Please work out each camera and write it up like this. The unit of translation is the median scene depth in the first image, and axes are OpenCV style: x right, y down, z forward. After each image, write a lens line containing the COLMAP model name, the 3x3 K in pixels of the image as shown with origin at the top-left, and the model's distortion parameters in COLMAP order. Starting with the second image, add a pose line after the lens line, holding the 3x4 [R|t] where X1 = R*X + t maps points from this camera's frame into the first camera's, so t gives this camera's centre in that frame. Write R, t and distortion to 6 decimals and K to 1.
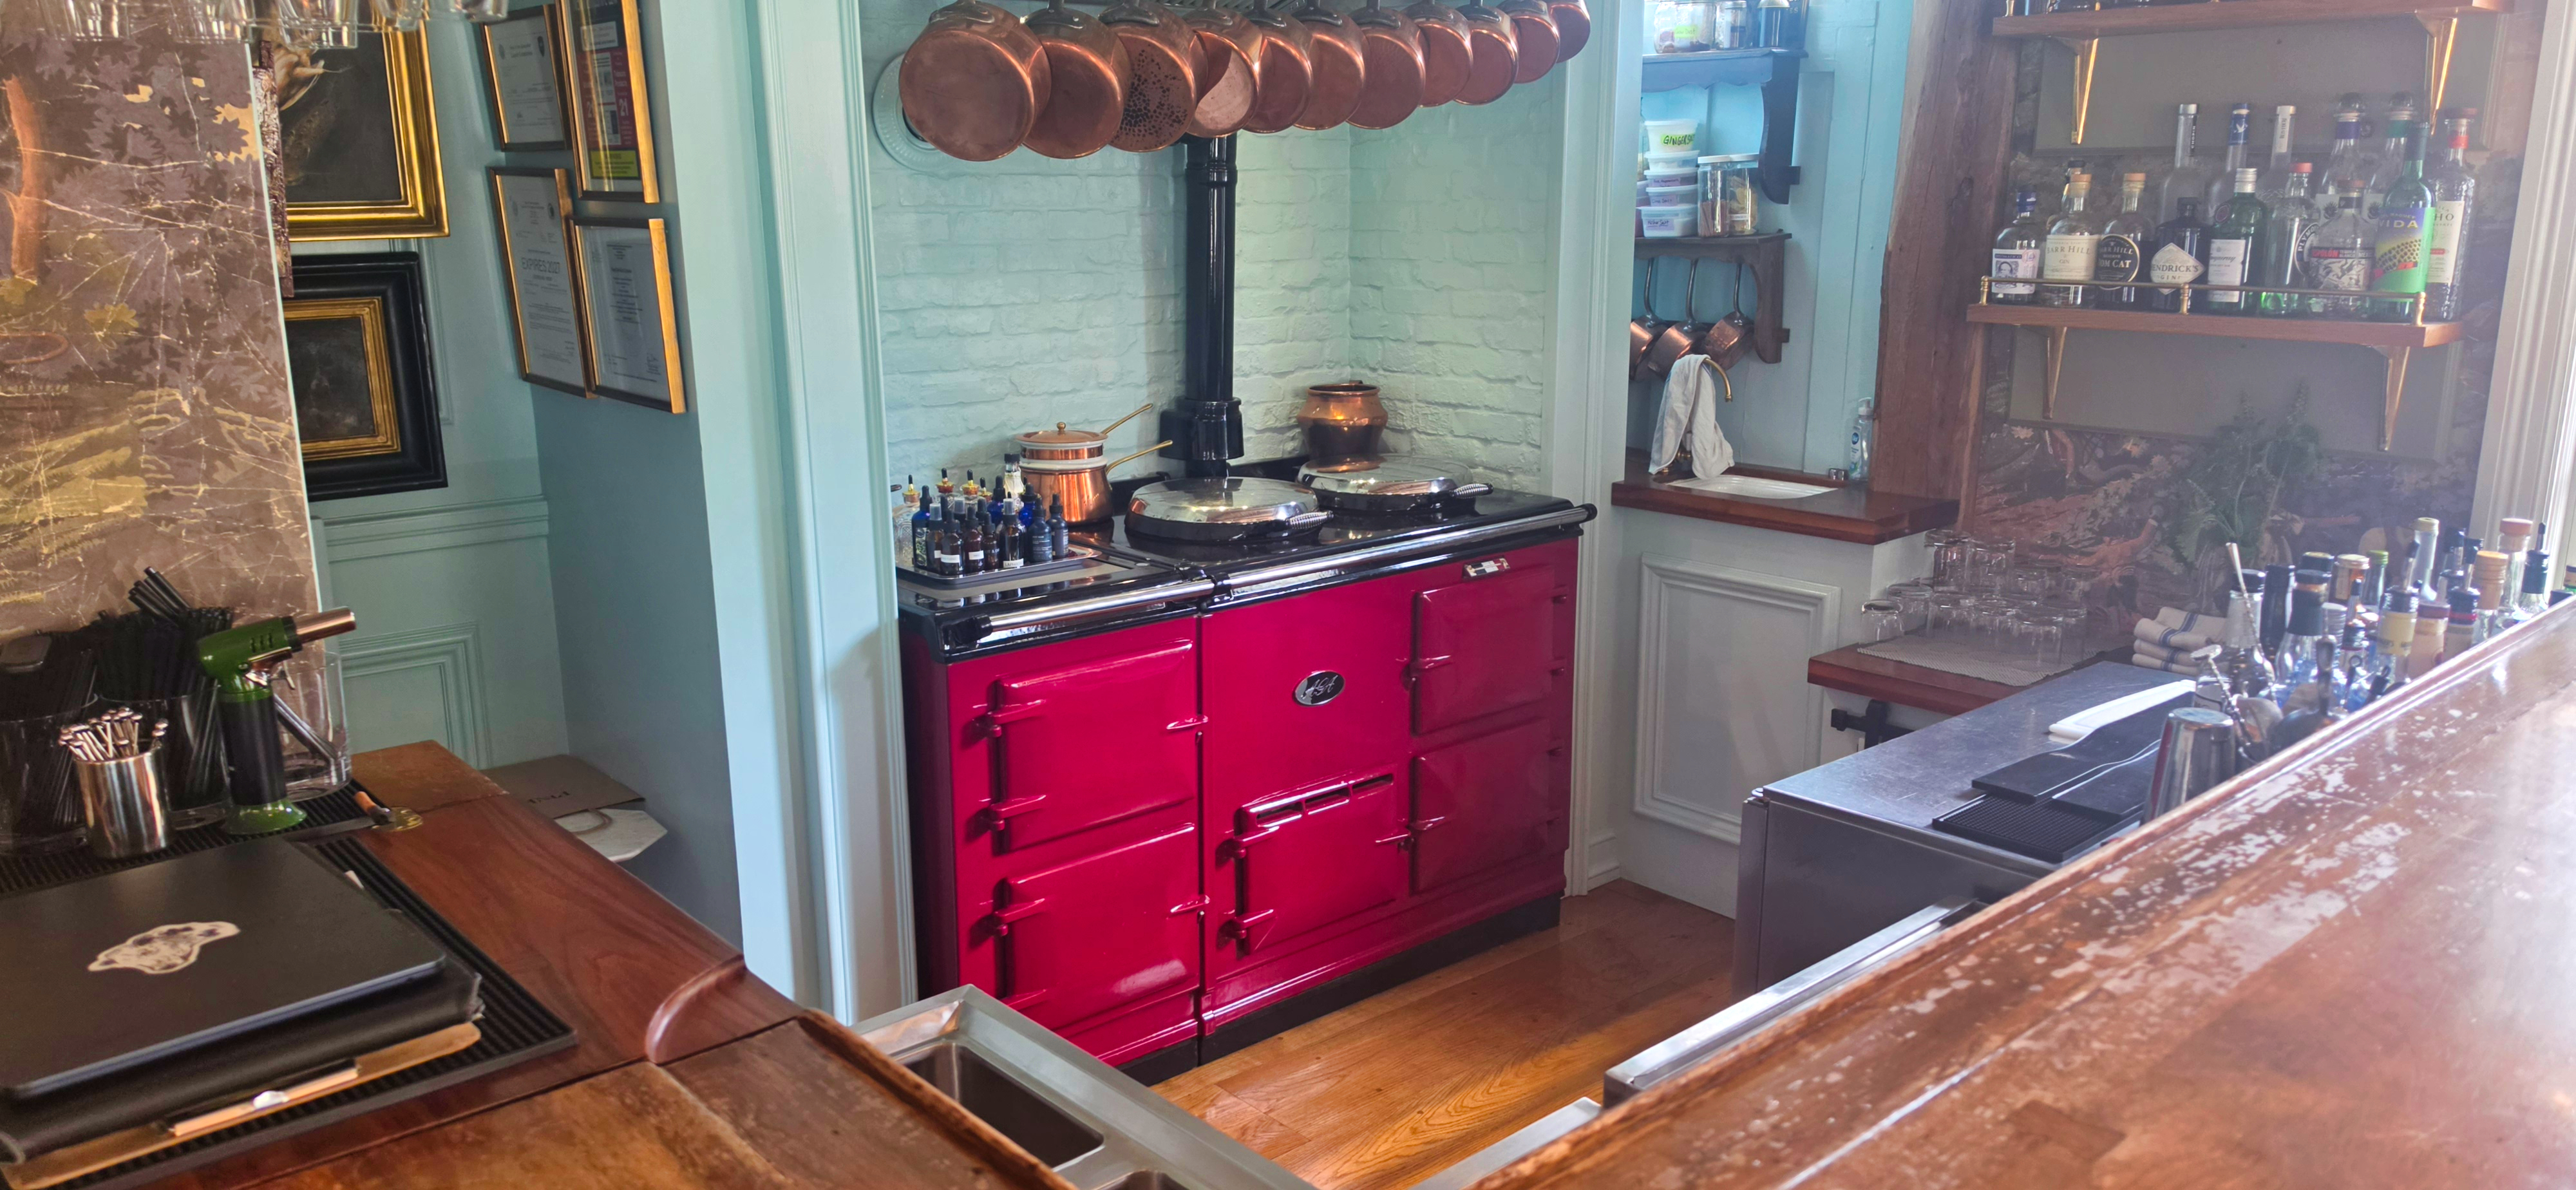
lens RADIAL K [[1804.7, 0, 1268.8], [0, 1804.7, 621.0], [0, 0, 1]] dist [0.075185, -0.109636]
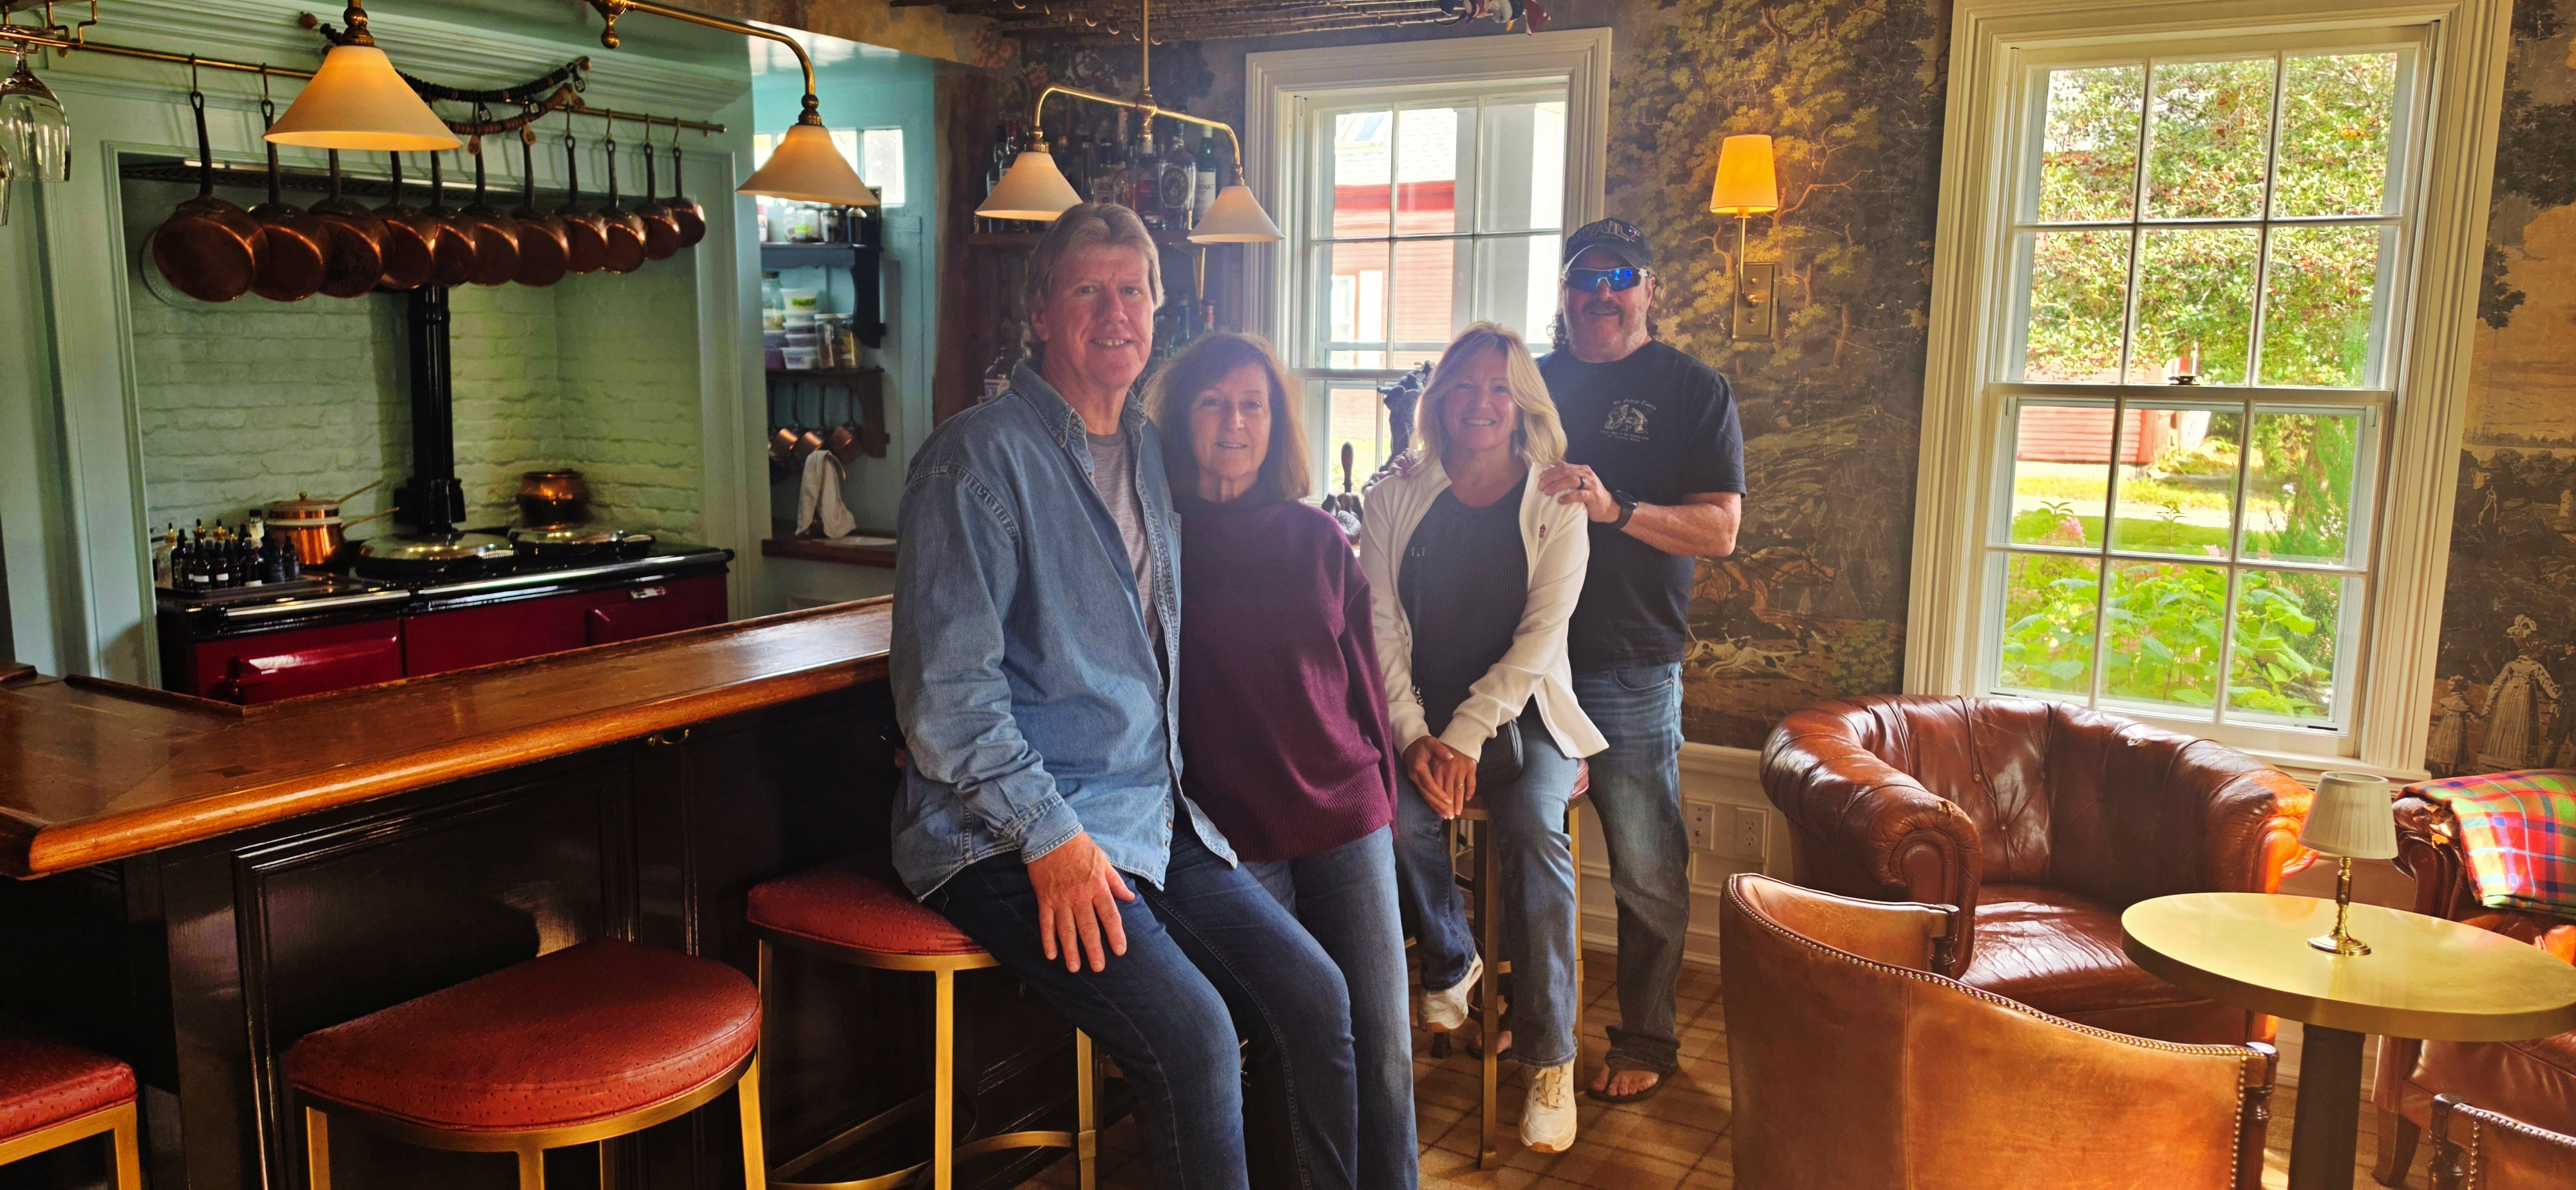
lens RADIAL K [[1804.7, 0, 1313.7], [0, 1804.7, 622.2], [0, 0, 1]] dist [0.075185, -0.109636]
pose [[0.944602, -0.030415, 0.326804, 0.150290], [0.057280, 0.995693, -0.072895, 0.130636], [-0.323180, 0.087576, 0.942277, -0.525799]]
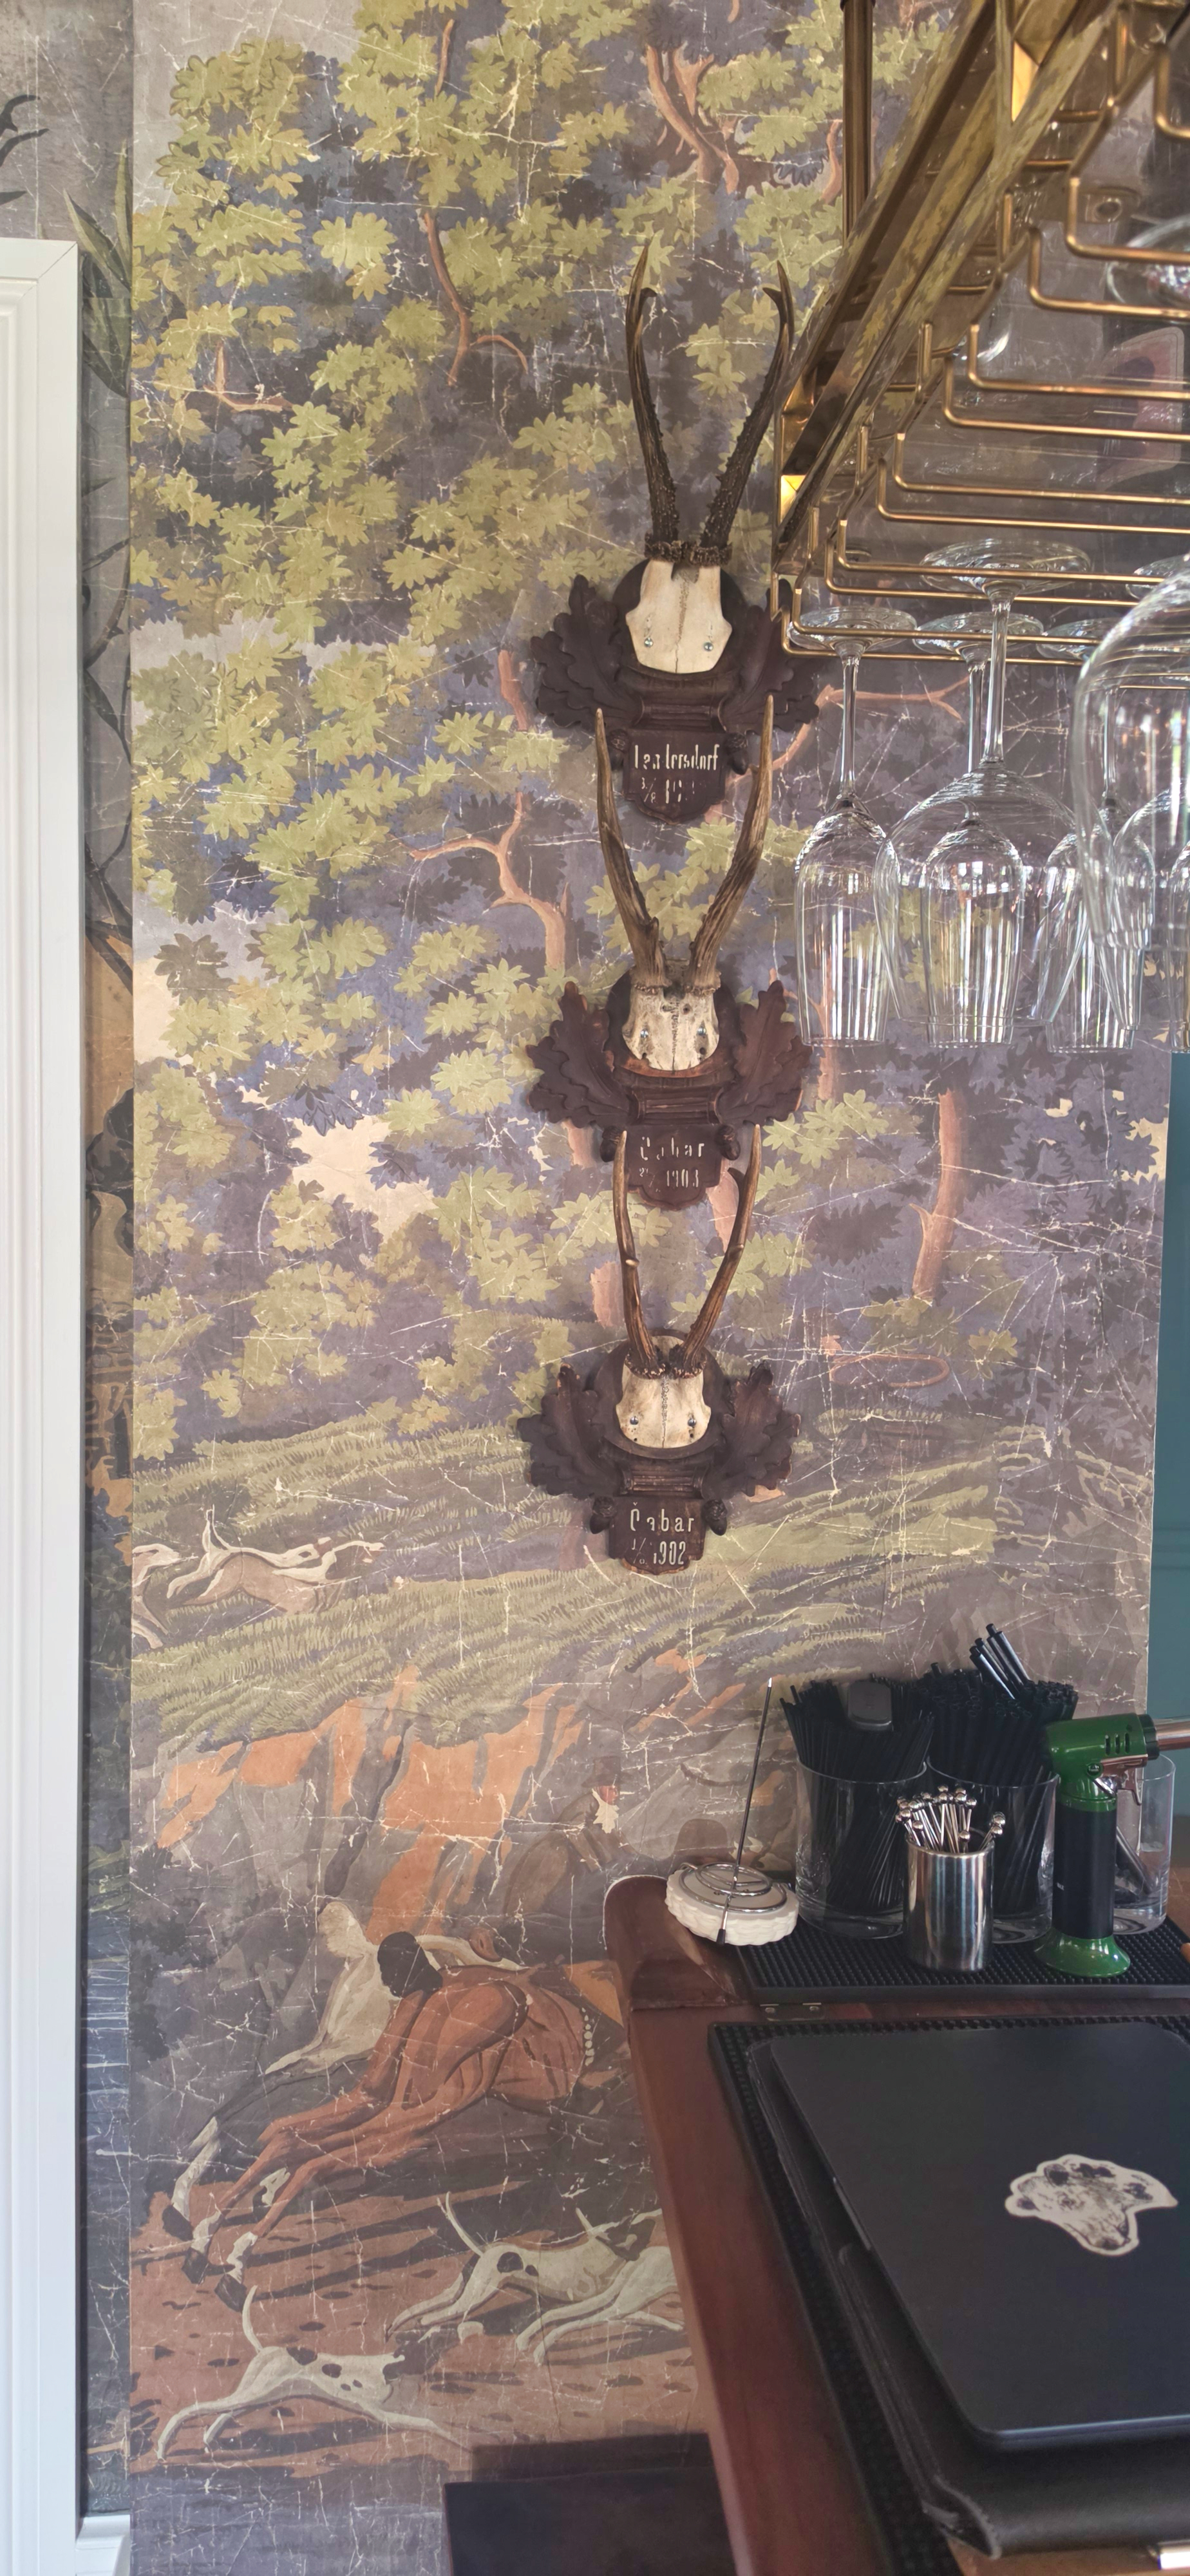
lens RADIAL K [[1804.7, 0, 551.6], [0, 1804.7, 1281.6], [0, 0, 1]] dist [0.075185, -0.109636]
pose [[0.799404, 0.063818, -0.597395, -0.111547], [-0.166196, 0.979030, -0.117808, -0.022097], [0.577349, 0.193461, 0.793247, 0.060290]]
